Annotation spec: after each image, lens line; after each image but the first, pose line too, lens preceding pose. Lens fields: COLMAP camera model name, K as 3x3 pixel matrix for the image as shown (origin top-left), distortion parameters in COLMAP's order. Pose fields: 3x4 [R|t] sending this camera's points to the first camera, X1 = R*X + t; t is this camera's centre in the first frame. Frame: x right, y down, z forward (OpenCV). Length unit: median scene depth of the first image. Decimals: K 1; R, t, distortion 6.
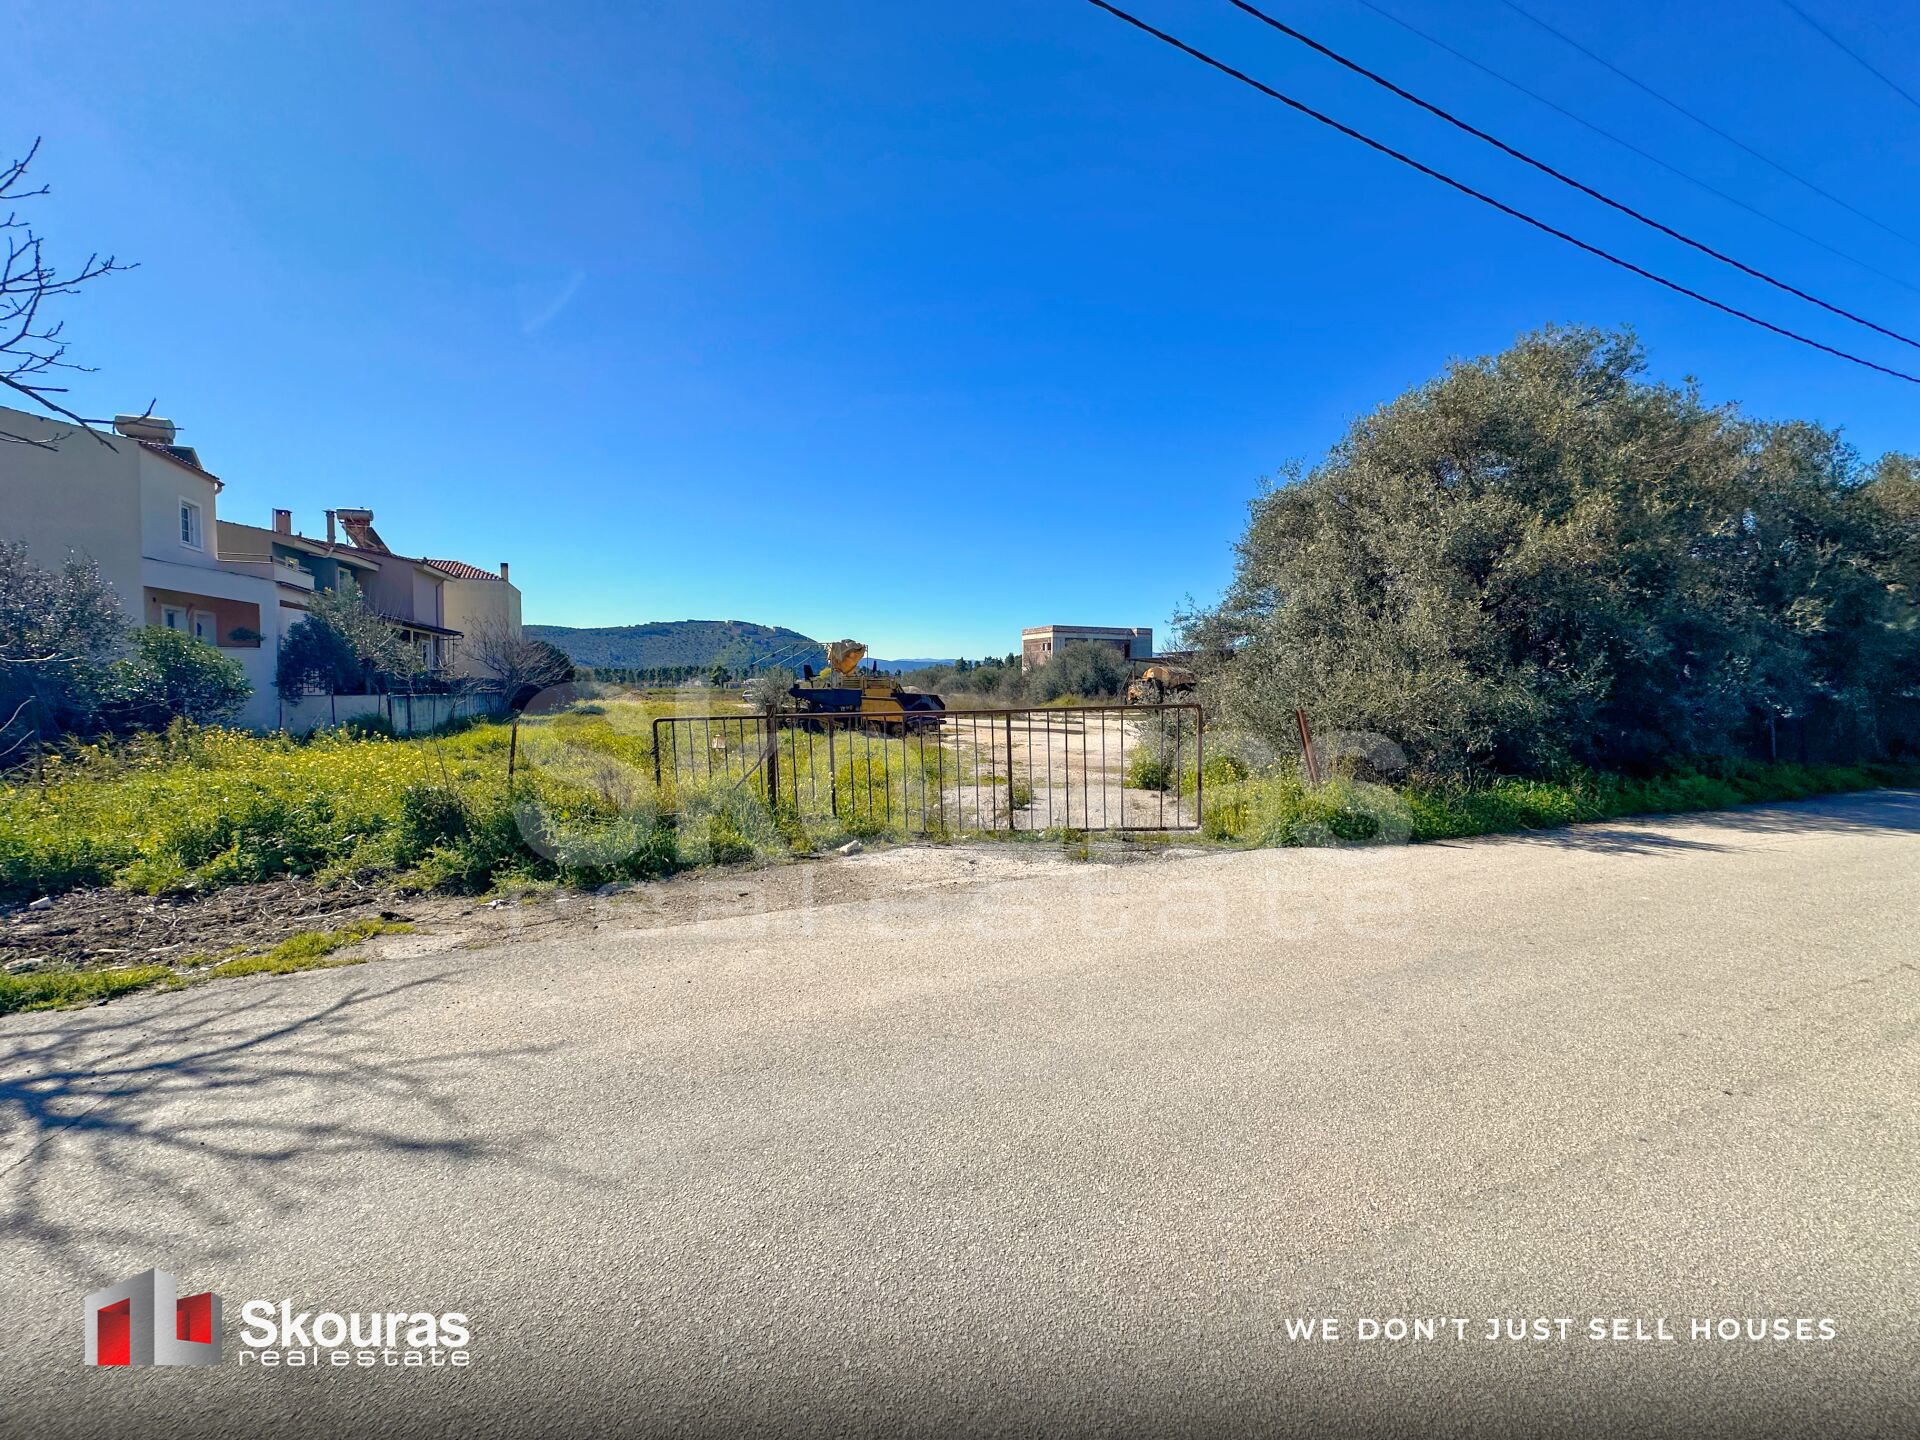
lens RADIAL K [[769.0, 0, 961.7], [0, 769.0, 718.7], [0, 0, 1]] dist [0.000218, 0.000223]
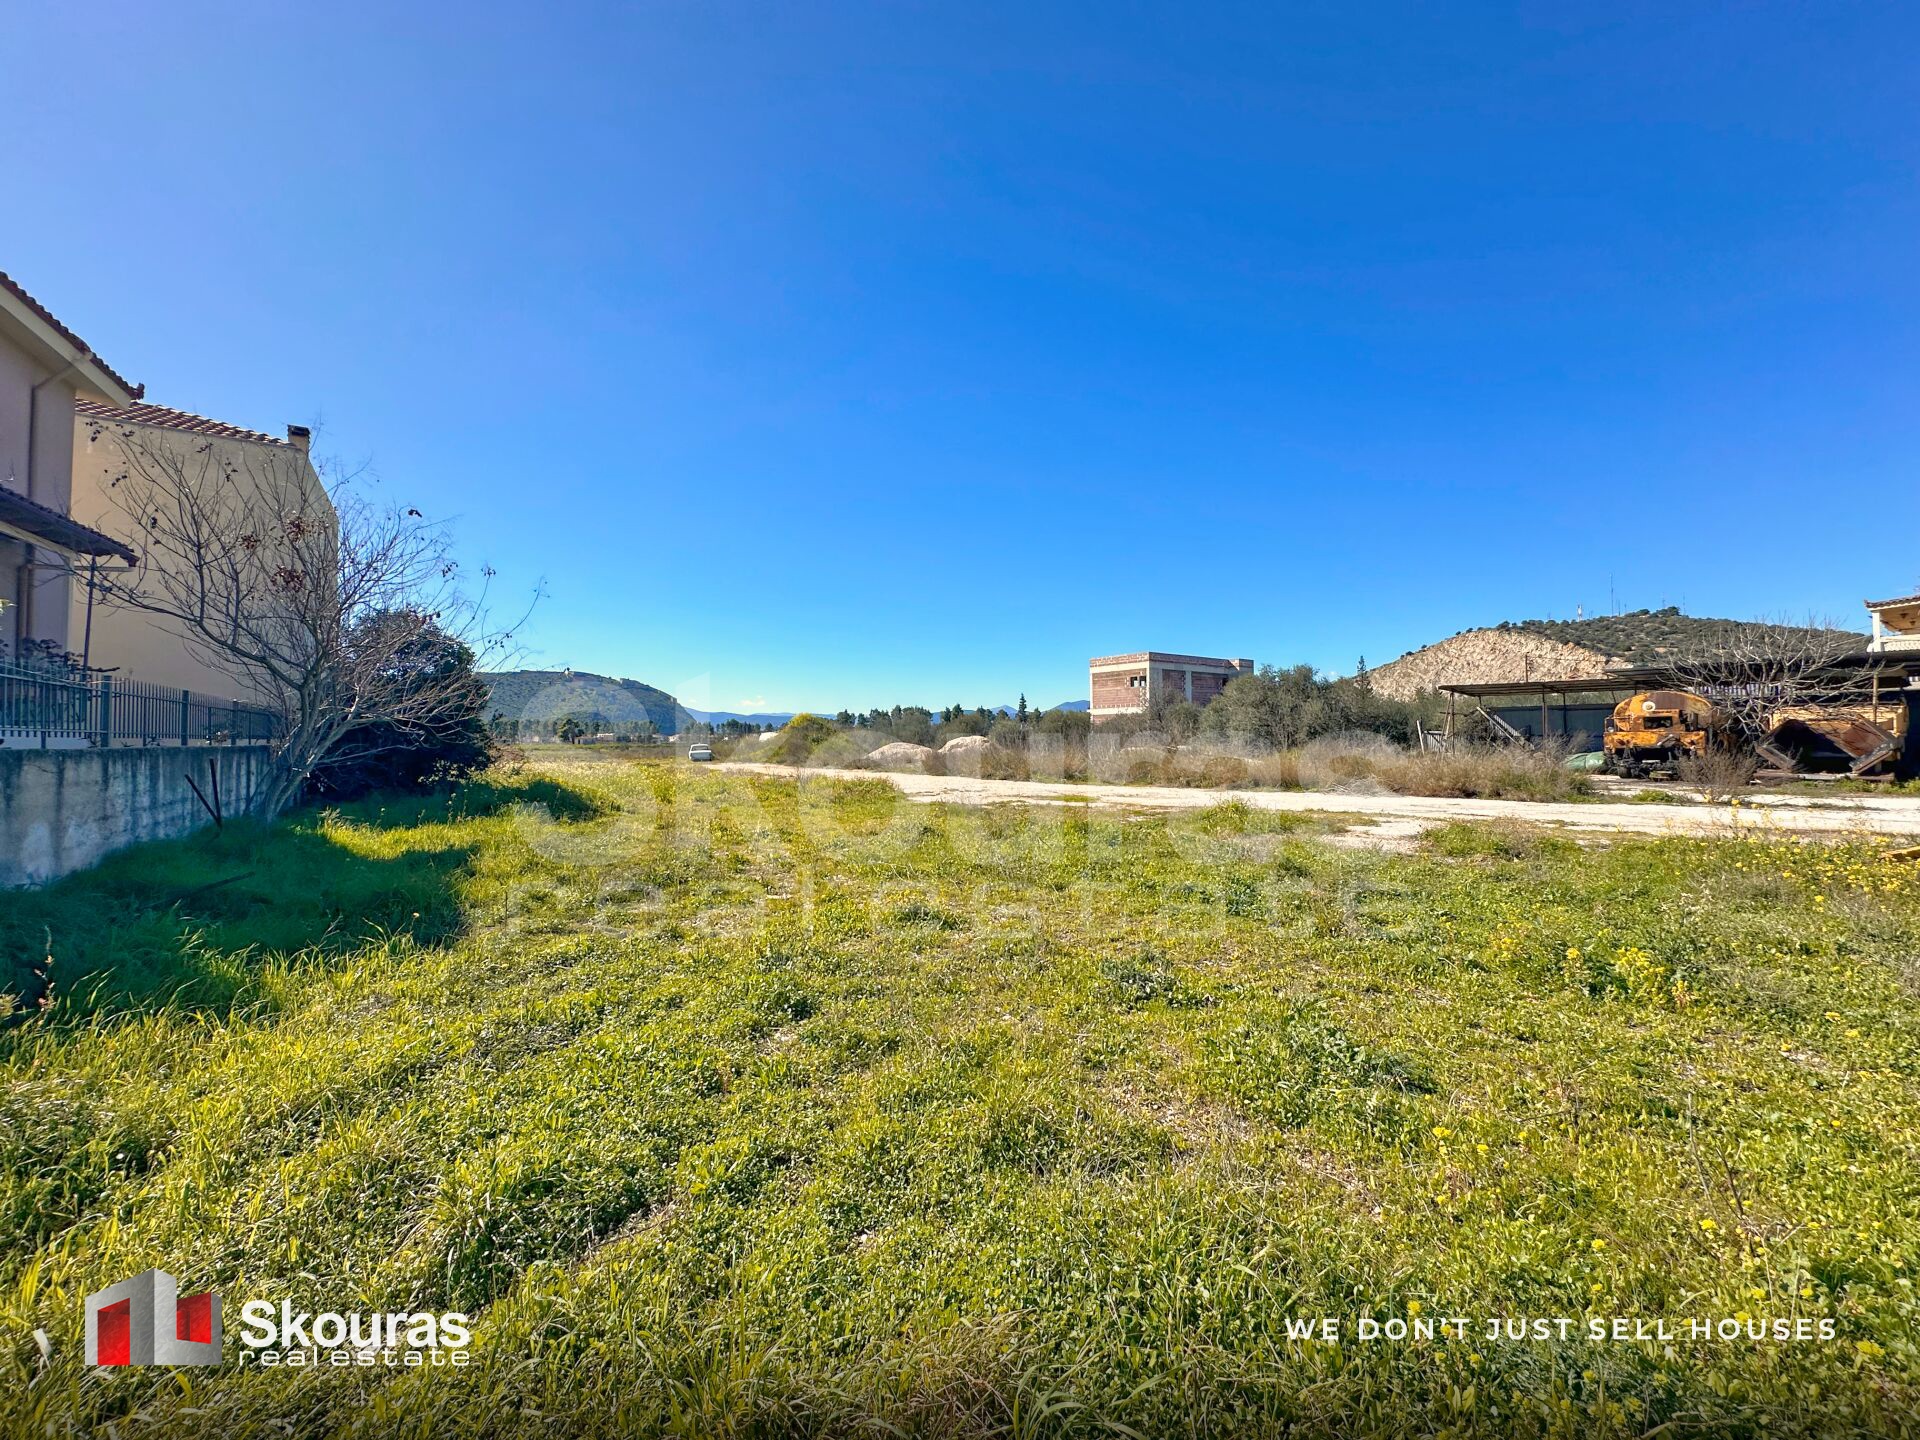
lens RADIAL K [[765.4, 0, 956.5], [0, 765.4, 716.2], [0, 0, 1]] dist [-0.002103, 0.000475]
pose [[0.983760, 0.000159, 0.179488, -0.681859], [0.013150, 0.997248, -0.072962, -0.036722], [-0.179005, 0.074138, 0.981051, 1.154151]]
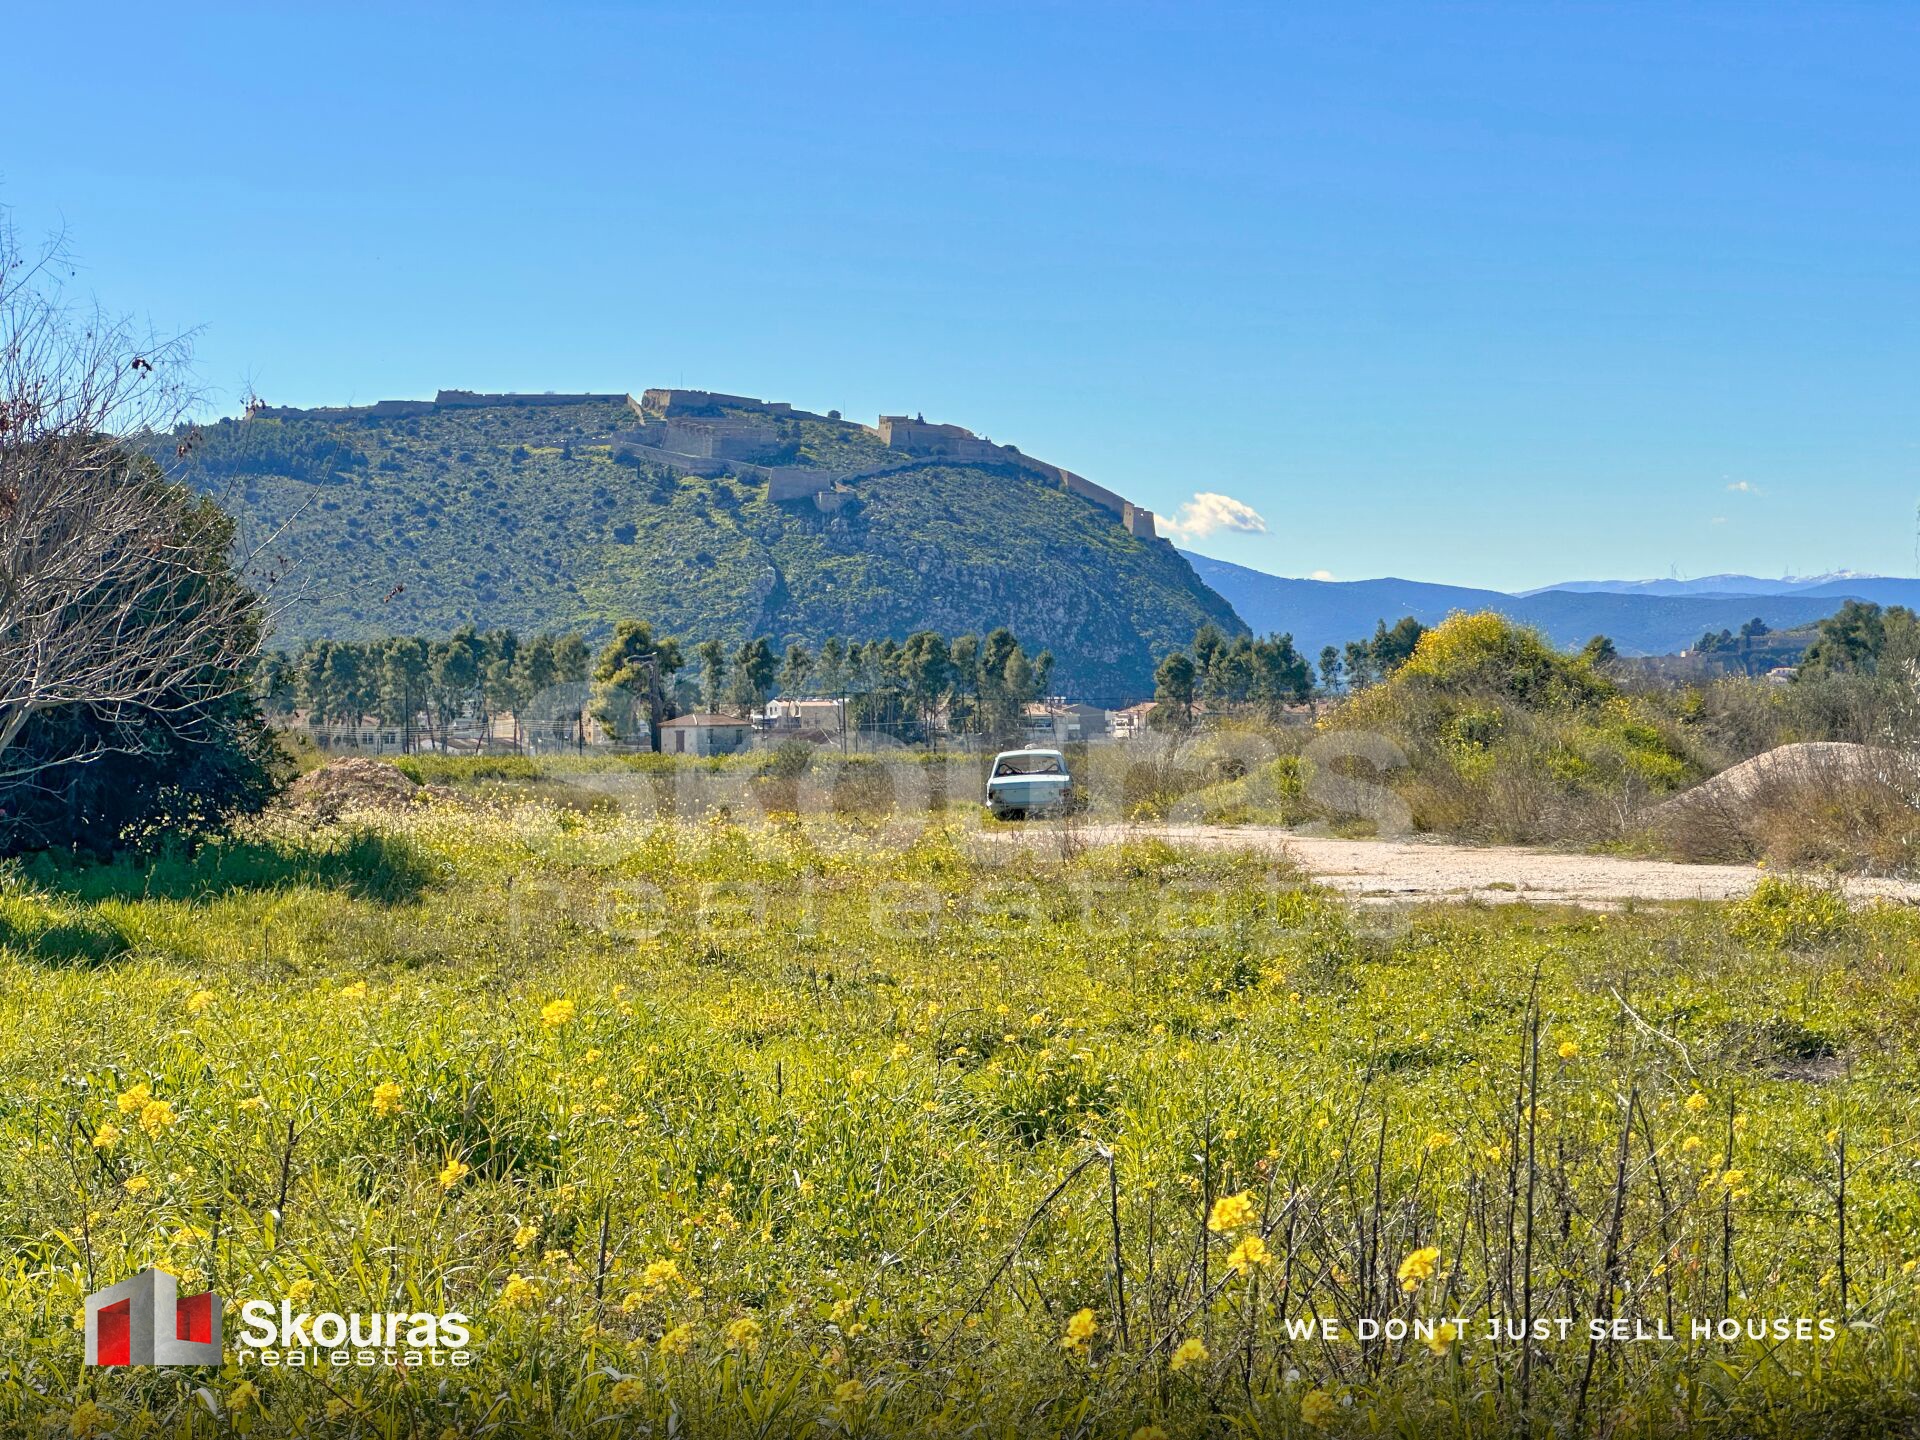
lens RADIAL K [[4291.4, 0, 962.5], [0, 4291.4, 719.7], [0, 0, 1]] dist [-0.011567, 0.113927]
pose [[0.976373, -0.009176, -0.215895, -0.343790], [-0.000841, 0.998929, -0.046260, -0.000576], [0.216089, 0.045349, 0.975320, 0.328790]]
